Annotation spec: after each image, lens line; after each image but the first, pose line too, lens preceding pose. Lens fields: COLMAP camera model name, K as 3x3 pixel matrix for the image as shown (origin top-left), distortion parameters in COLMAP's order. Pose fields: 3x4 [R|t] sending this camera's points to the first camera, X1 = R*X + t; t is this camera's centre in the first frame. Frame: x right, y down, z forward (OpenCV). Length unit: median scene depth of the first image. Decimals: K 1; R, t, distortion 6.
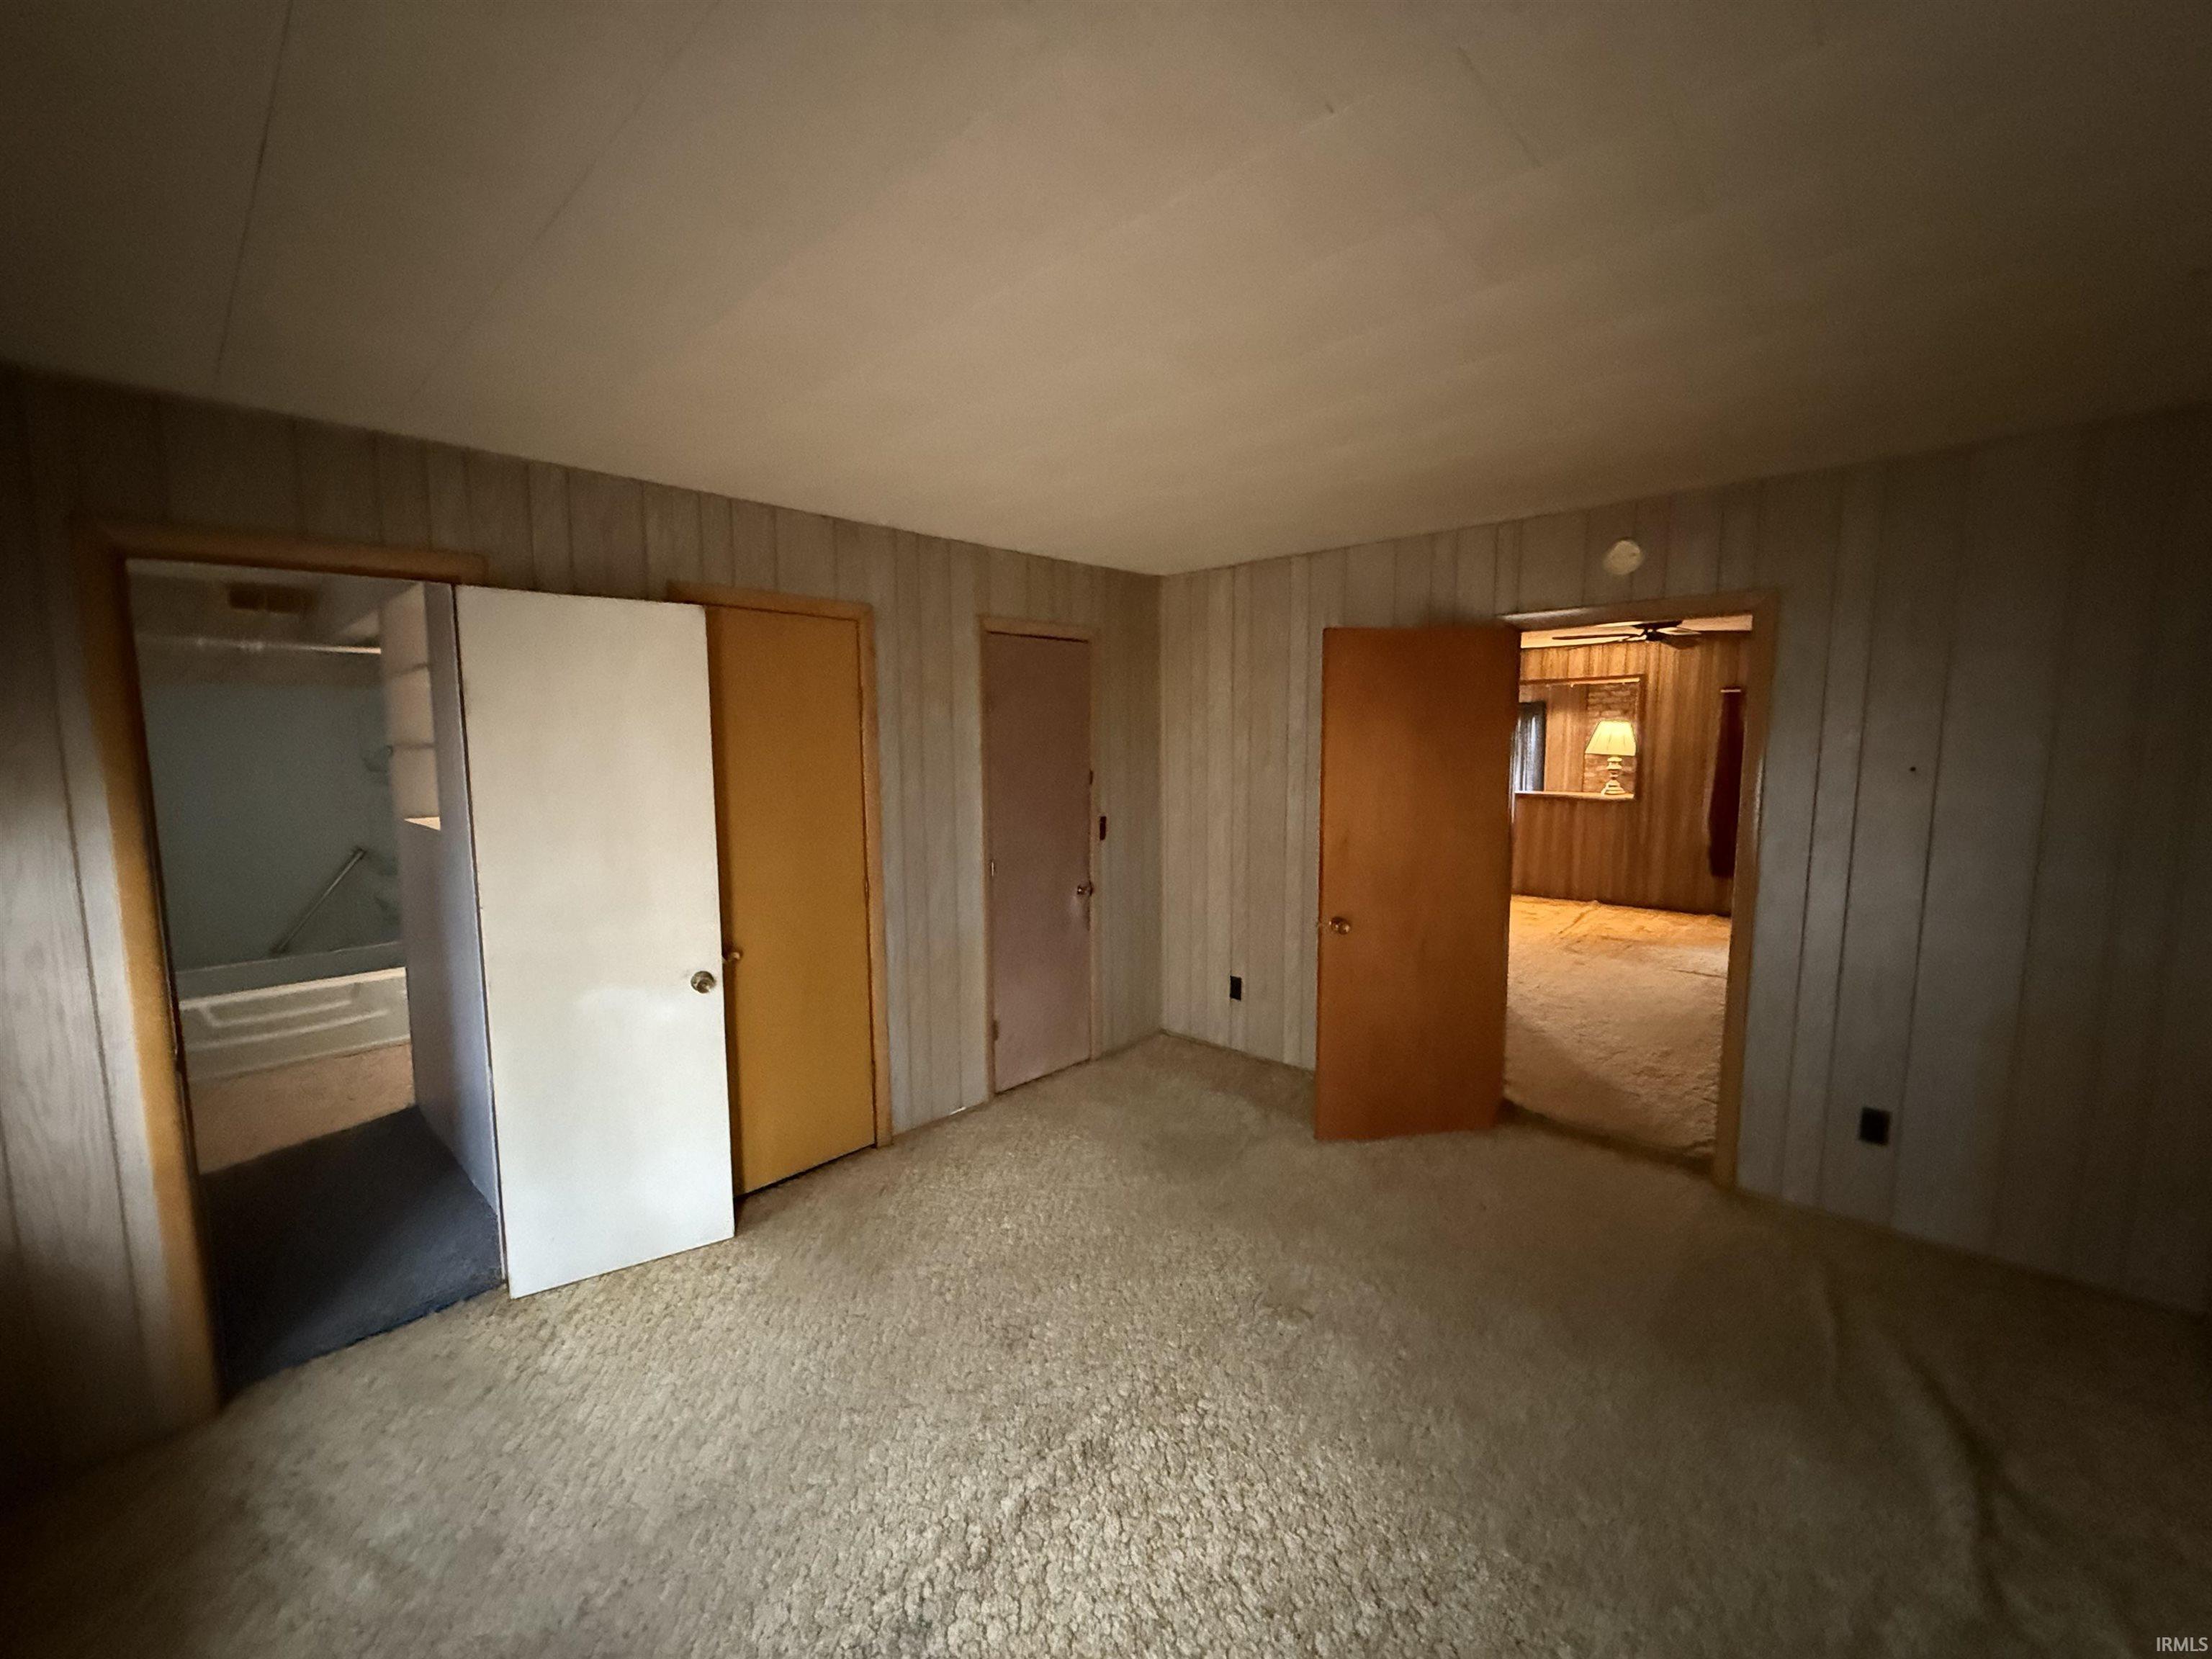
lens RADIAL K [[878.6, 0, 1100.3], [0, 878.6, 831.3], [0, 0, 1]] dist [0.000529, -0.000220]
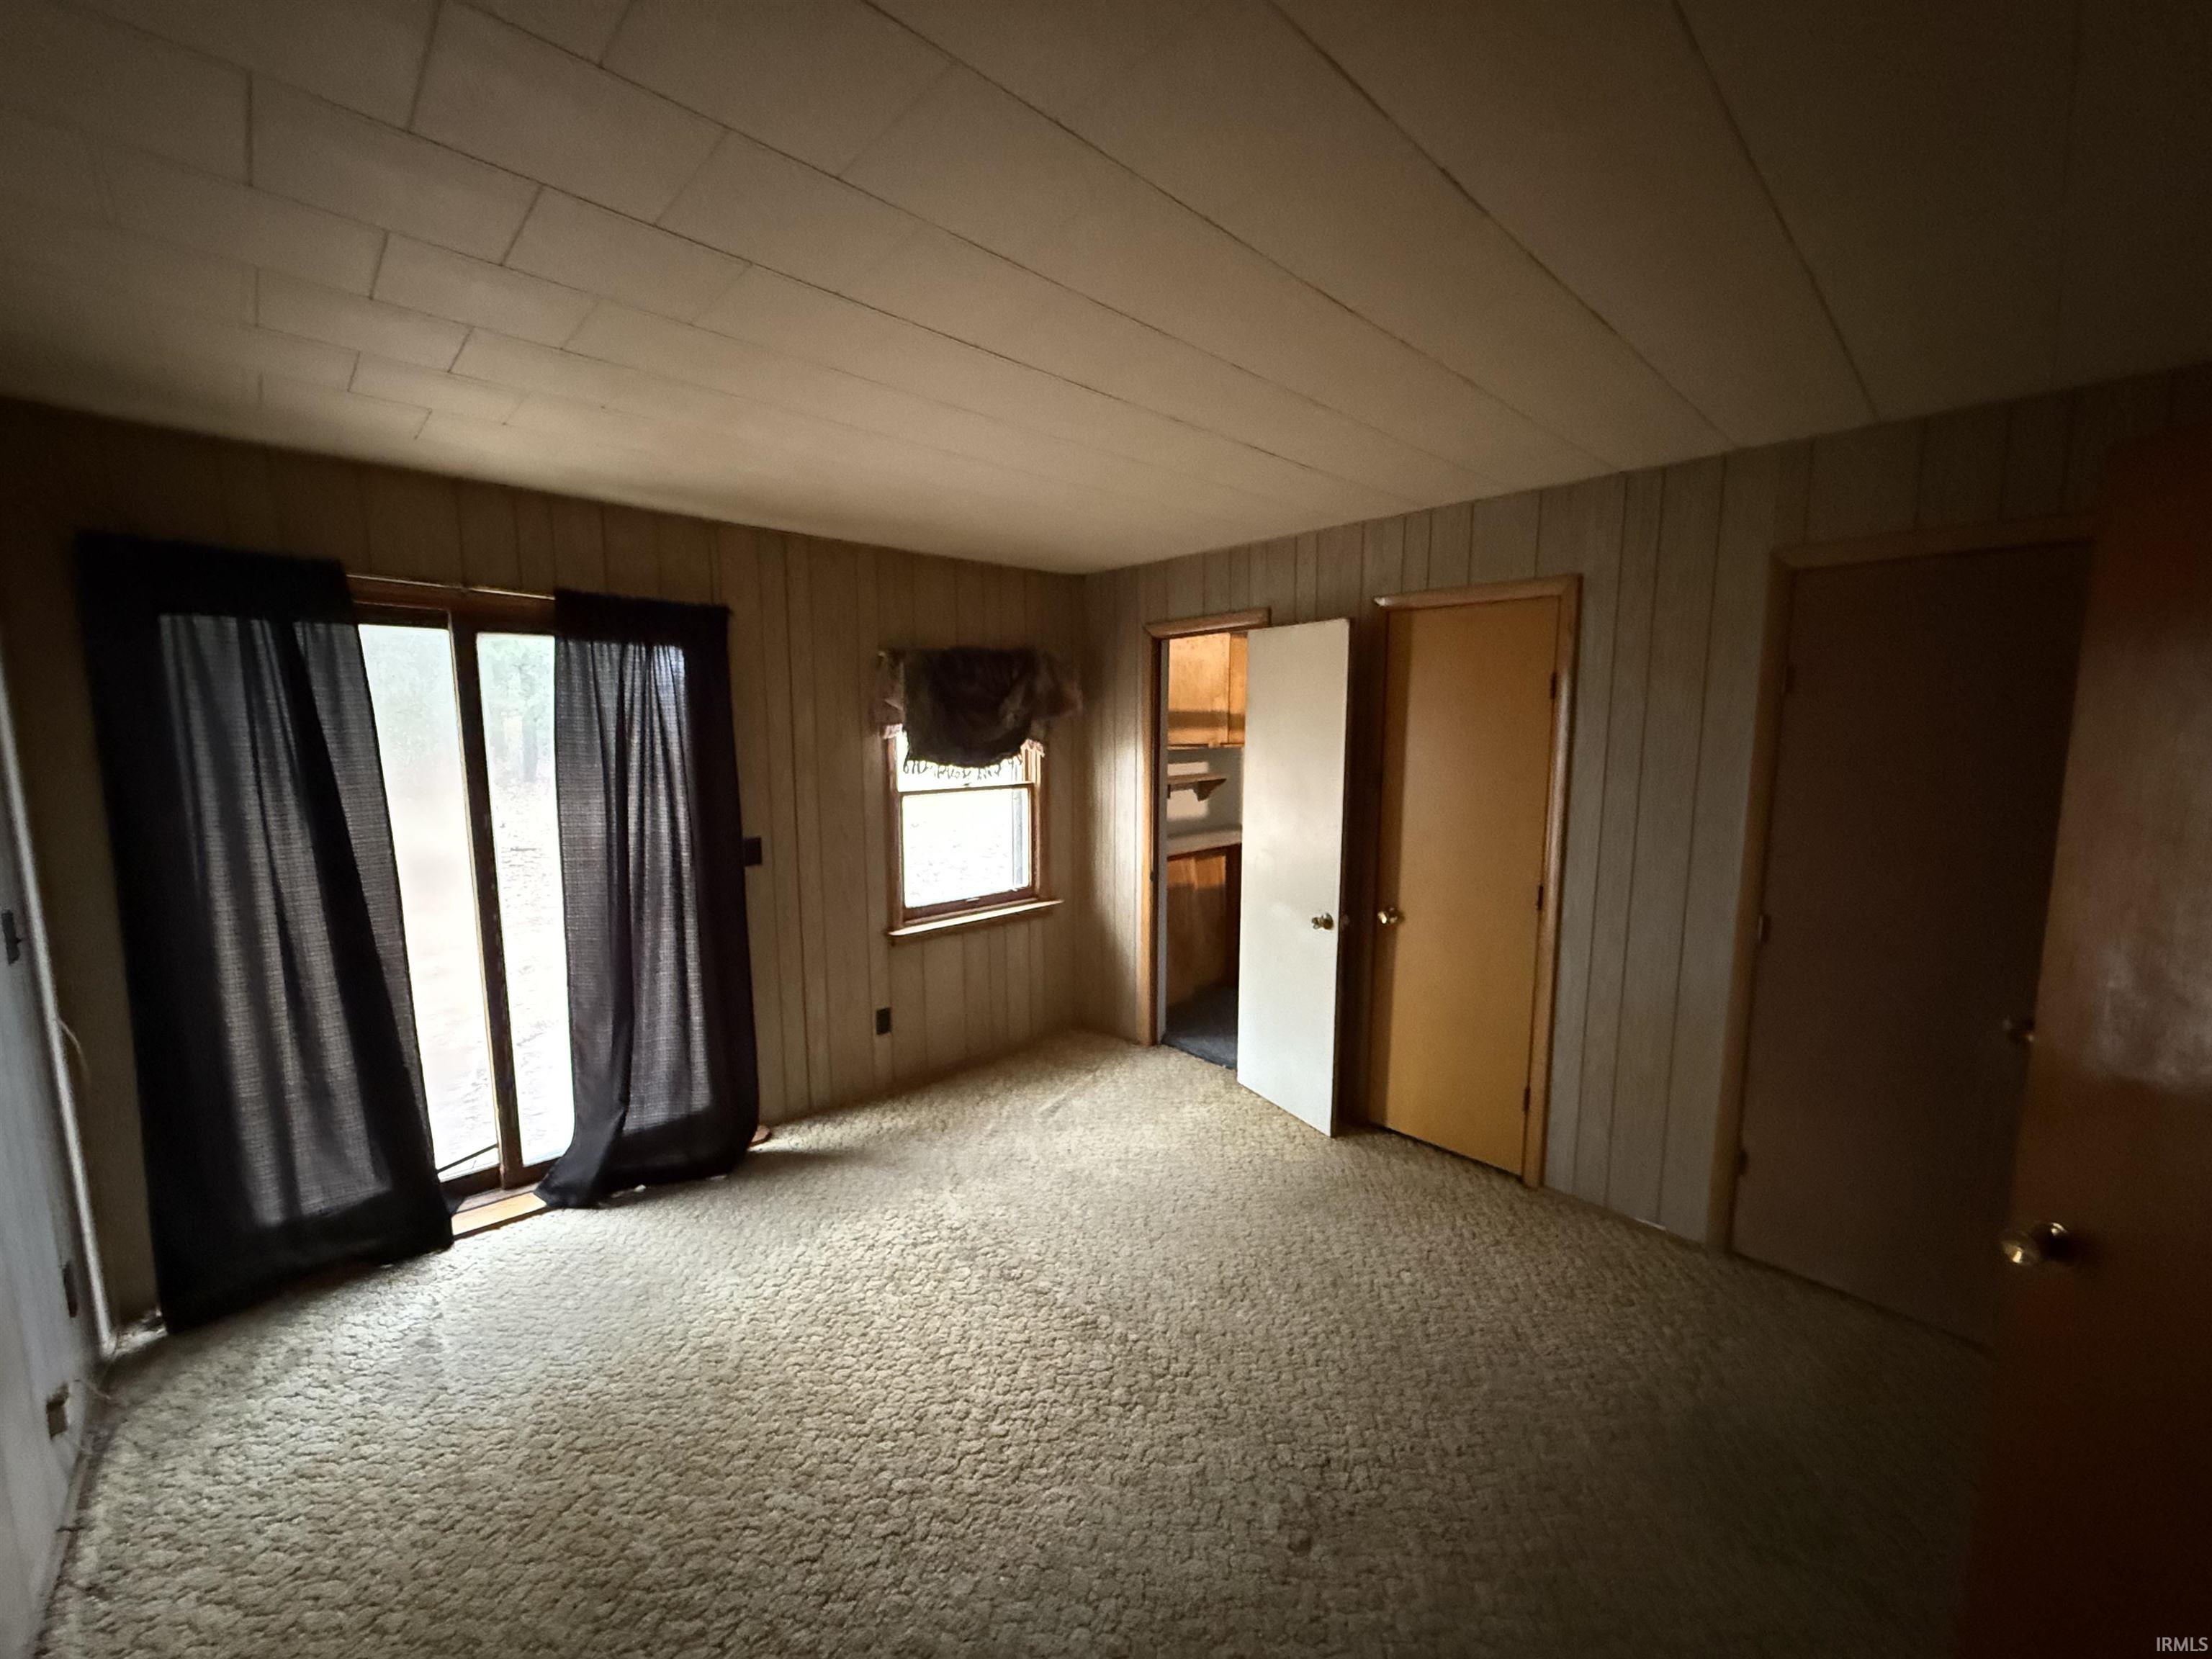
lens RADIAL K [[878.6, 0, 1100.3], [0, 878.6, 831.3], [0, 0, 1]] dist [0.000529, -0.000220]
pose [[-0.065261, 0.127401, -0.989702, 0.938587], [-0.111770, 0.984642, 0.134119, -0.104239], [0.991589, 0.119372, -0.050019, 0.863427]]
